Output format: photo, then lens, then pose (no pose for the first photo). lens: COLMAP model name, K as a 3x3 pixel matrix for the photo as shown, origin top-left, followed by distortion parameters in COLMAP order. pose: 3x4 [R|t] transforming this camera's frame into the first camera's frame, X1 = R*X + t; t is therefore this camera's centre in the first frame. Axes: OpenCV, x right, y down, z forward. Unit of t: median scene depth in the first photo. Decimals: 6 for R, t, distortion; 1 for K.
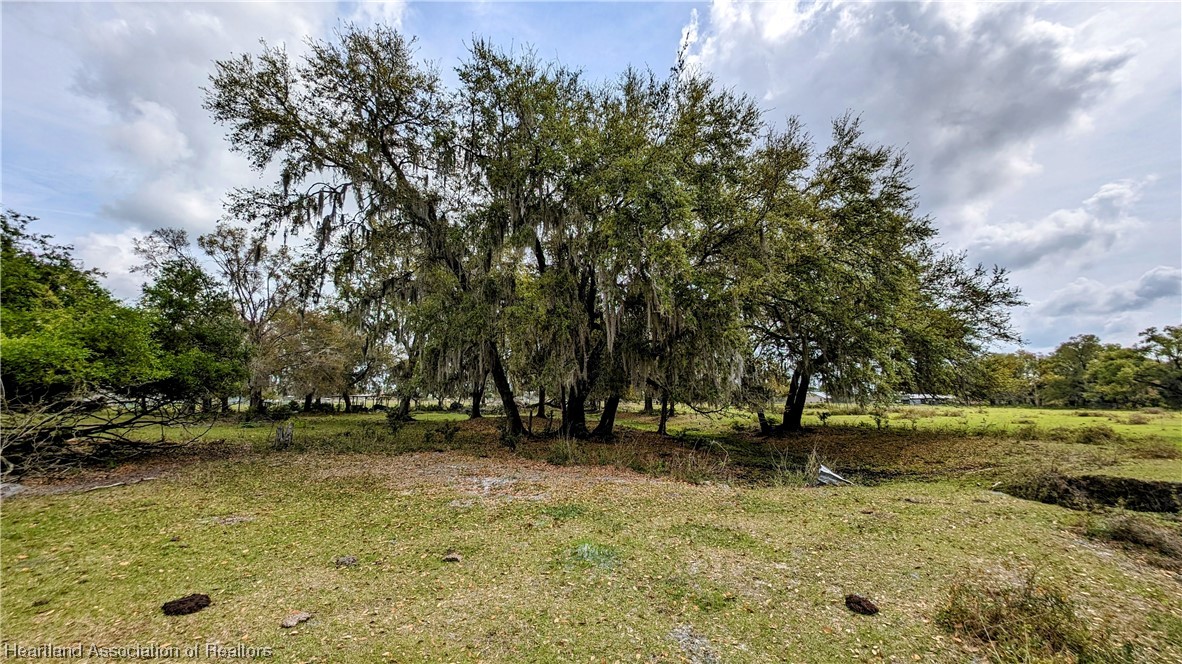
lens RADIAL K [[431.2, 0, 588.7], [0, 431.2, 336.7], [0, 0, 1]] dist [-0.008461, -0.000118]
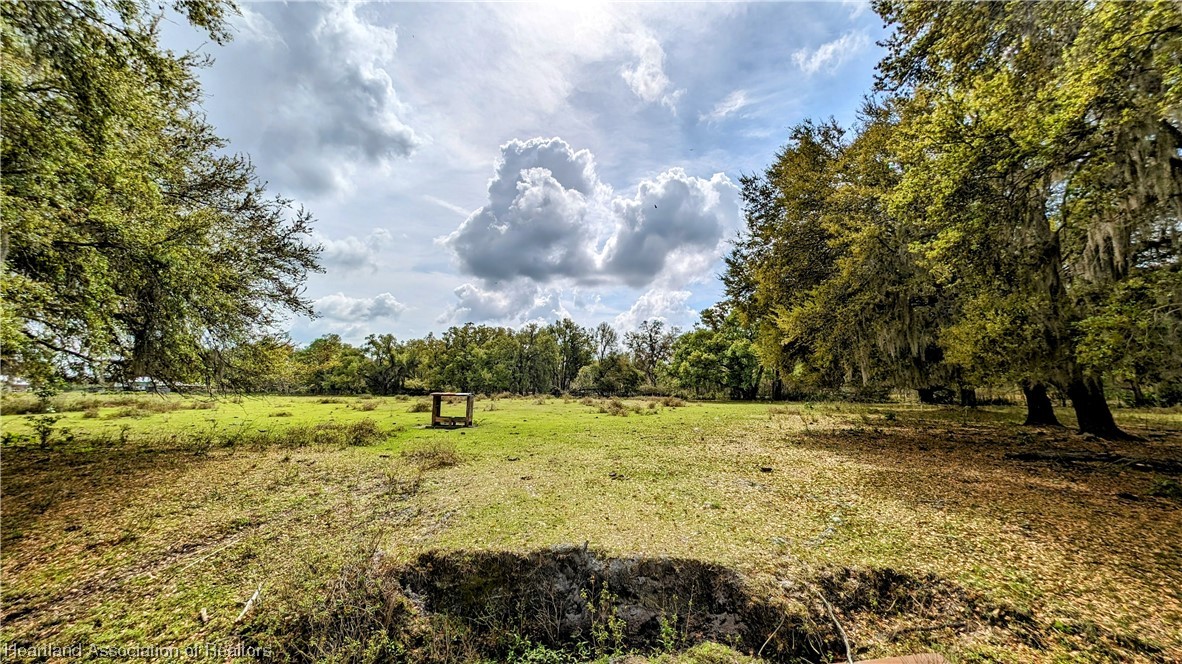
lens RADIAL K [[431.2, 0, 588.7], [0, 431.2, 336.7], [0, 0, 1]] dist [-0.008461, -0.000118]
pose [[0.150760, 0.113750, 0.982004, 0.099840], [-0.143014, 0.985418, -0.092189, 0.014437], [-0.978171, -0.126541, 0.164830, 0.112500]]
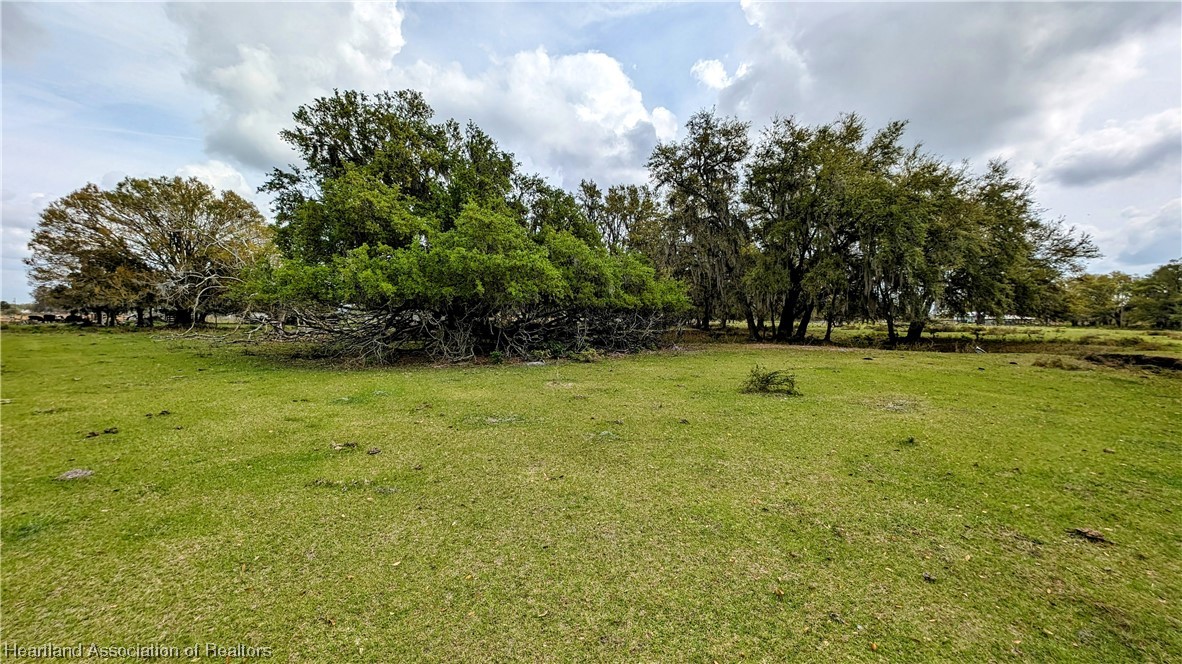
lens RADIAL K [[431.2, 0, 588.7], [0, 431.2, 336.7], [0, 0, 1]] dist [-0.008461, -0.000118]
pose [[0.994634, 0.004429, -0.103365, -0.180656], [0.014408, 0.983417, 0.180784, -0.028384], [0.102452, -0.181303, 0.978076, -0.206192]]
